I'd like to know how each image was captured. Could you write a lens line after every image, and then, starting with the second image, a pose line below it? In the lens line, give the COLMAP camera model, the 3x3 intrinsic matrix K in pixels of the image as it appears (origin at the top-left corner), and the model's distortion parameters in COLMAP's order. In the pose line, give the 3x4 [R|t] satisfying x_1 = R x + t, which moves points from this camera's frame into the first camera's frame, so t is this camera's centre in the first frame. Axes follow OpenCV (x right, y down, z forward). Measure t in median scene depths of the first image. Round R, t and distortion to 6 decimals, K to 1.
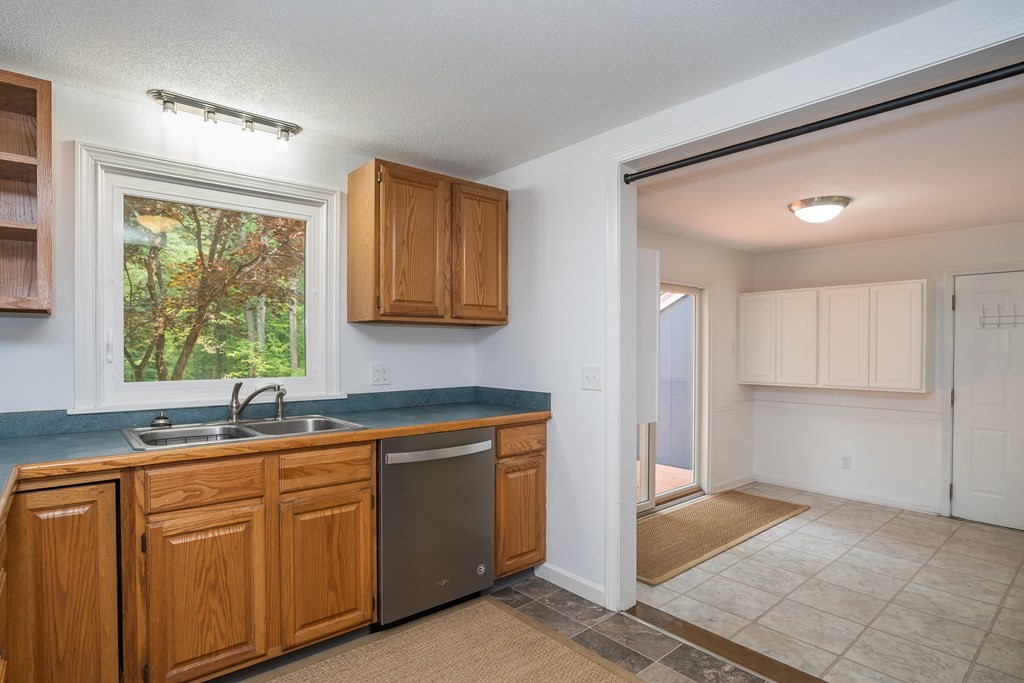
lens RADIAL K [[531.5, 0, 459.6], [0, 531.5, 353.1], [0, 0, 1]] dist [-0.039671, 0.015633]
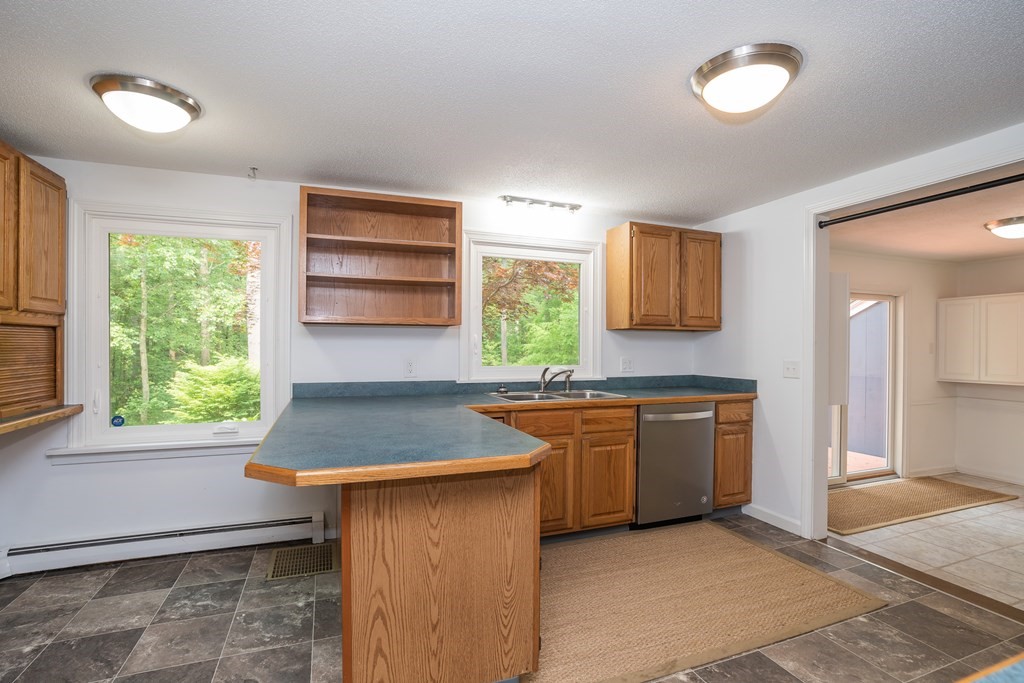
lens RADIAL K [[458.4, 0, 495.1], [0, 458.4, 348.7], [0, 0, 1]] dist [-0.036449, 0.011584]
pose [[0.950401, 0.006399, -0.310962, -0.087223], [-0.007738, 0.999965, -0.003071, 0.002357], [0.310931, 0.005325, 0.950418, -0.266659]]
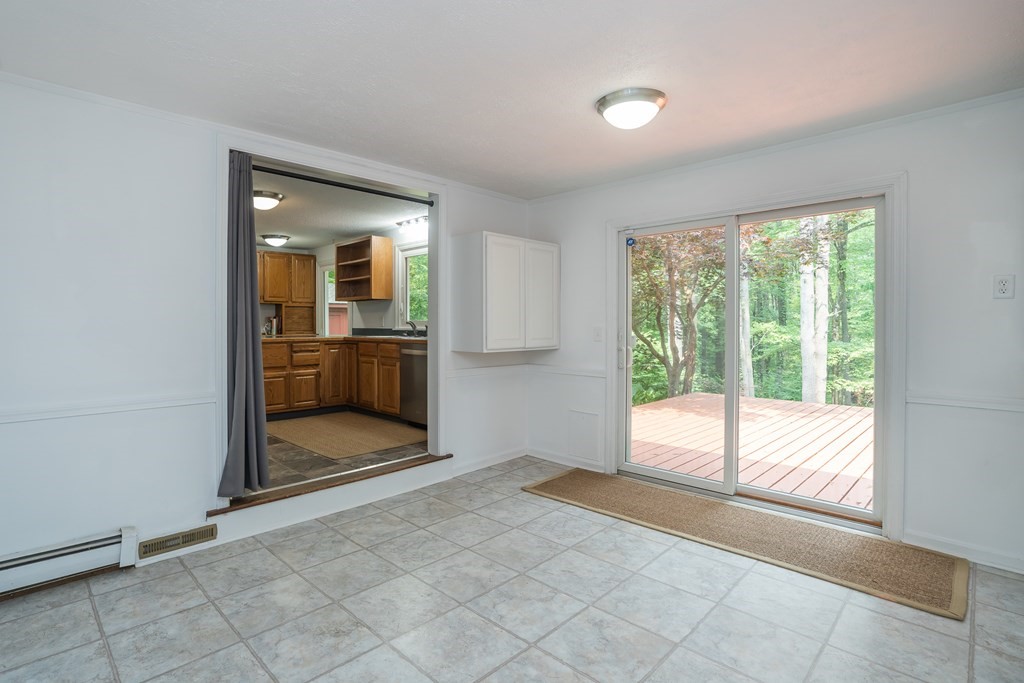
lens RADIAL K [[496.1, 0, 505.9], [0, 496.1, 336.3], [0, 0, 1]] dist [-0.046546, 0.014047]
pose [[0.145679, 0.022879, -0.989067, 1.384956], [-0.011444, 0.999705, 0.021440, 0.045548], [0.989266, 0.008195, 0.145898, 0.710468]]
